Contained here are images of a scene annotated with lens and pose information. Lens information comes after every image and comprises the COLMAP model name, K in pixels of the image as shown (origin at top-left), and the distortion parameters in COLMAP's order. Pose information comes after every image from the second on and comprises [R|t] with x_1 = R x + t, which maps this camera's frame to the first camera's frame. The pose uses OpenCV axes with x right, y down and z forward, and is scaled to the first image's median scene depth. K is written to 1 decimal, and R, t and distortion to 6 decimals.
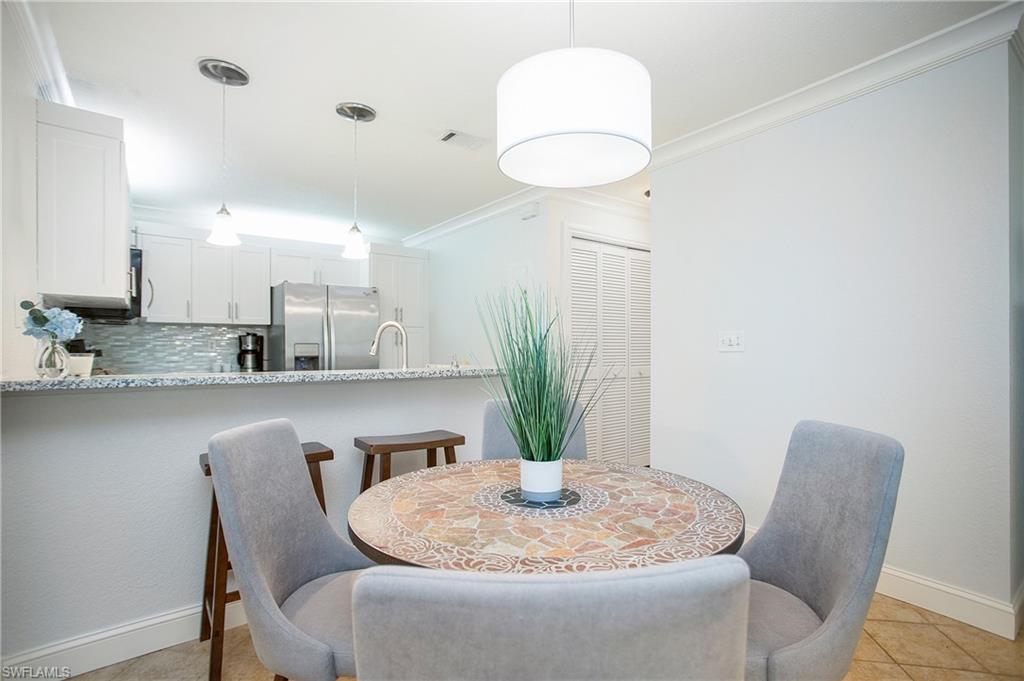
lens RADIAL K [[503.8, 0, 498.0], [0, 503.8, 356.4], [0, 0, 1]] dist [-0.042488, 0.010437]
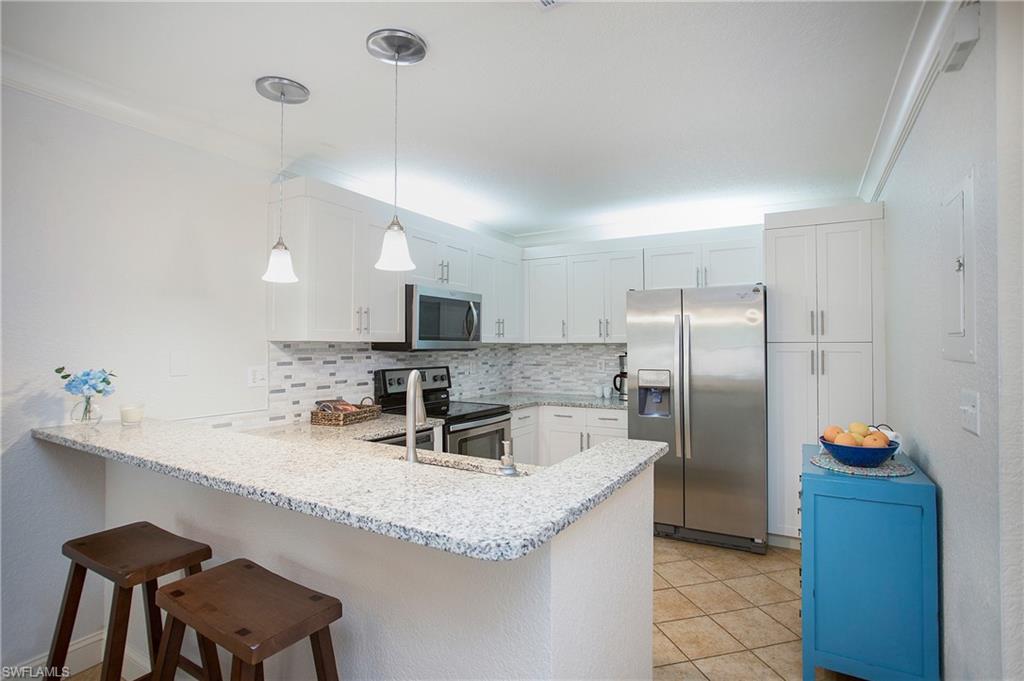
lens RADIAL K [[503.8, 0, 532.2], [0, 503.8, 335.0], [0, 0, 1]] dist [-0.042488, 0.010437]
pose [[0.432001, -0.014675, -0.901754, 0.218155], [-0.014628, 0.999622, -0.023275, -0.057043], [0.901755, 0.023245, 0.431623, 0.500715]]
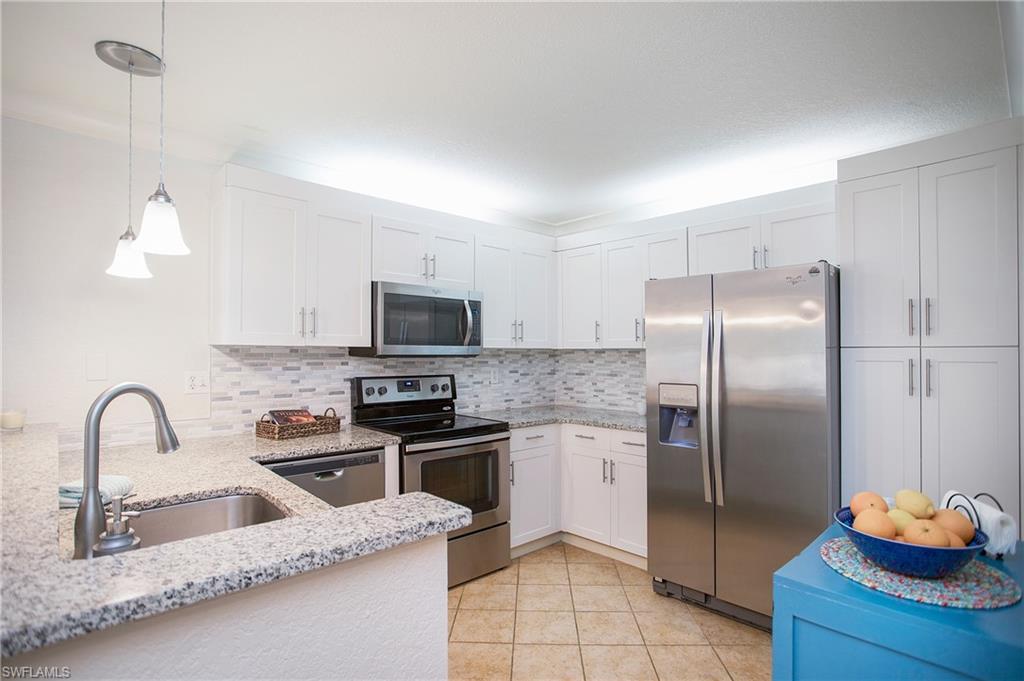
lens RADIAL K [[503.8, 0, 537.4], [0, 503.8, 345.6], [0, 0, 1]] dist [-0.042488, 0.010437]
pose [[0.157154, -0.007727, -0.987544, 0.154283], [-0.017547, 0.999790, -0.010615, -0.059416], [0.987418, 0.018996, 0.156986, 0.742148]]
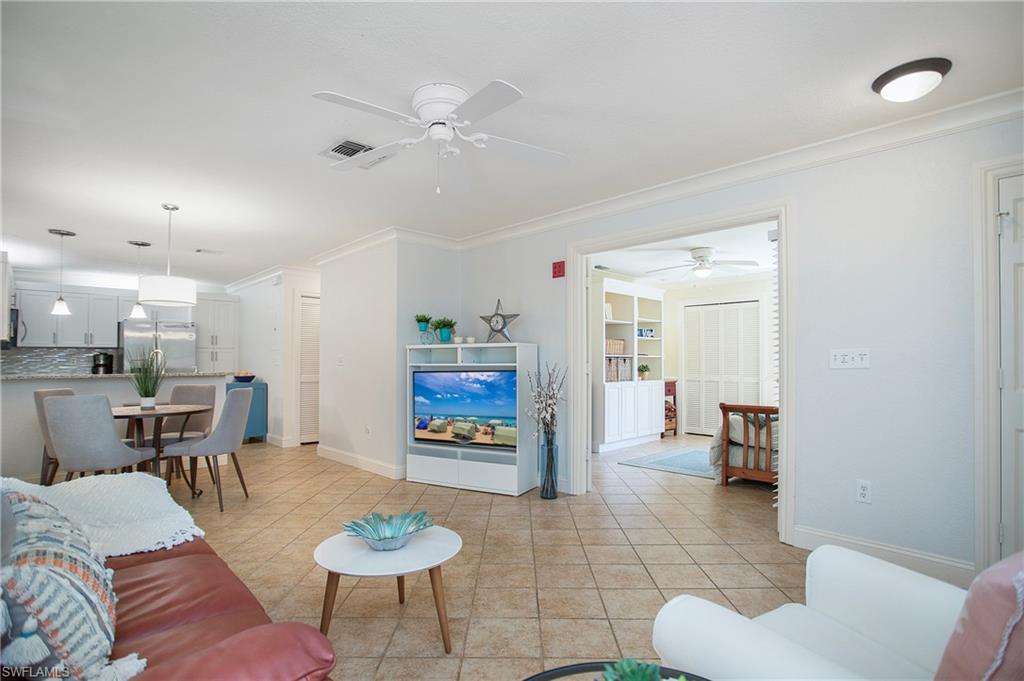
lens RADIAL K [[503.8, 0, 511.0], [0, 503.8, 356.7], [0, 0, 1]] dist [-0.042488, 0.010437]
pose [[0.988874, -0.003879, 0.148705, 0.519462], [0.007790, 0.999639, -0.025727, 0.012413], [-0.148551, 0.026599, 0.988547, -0.669675]]
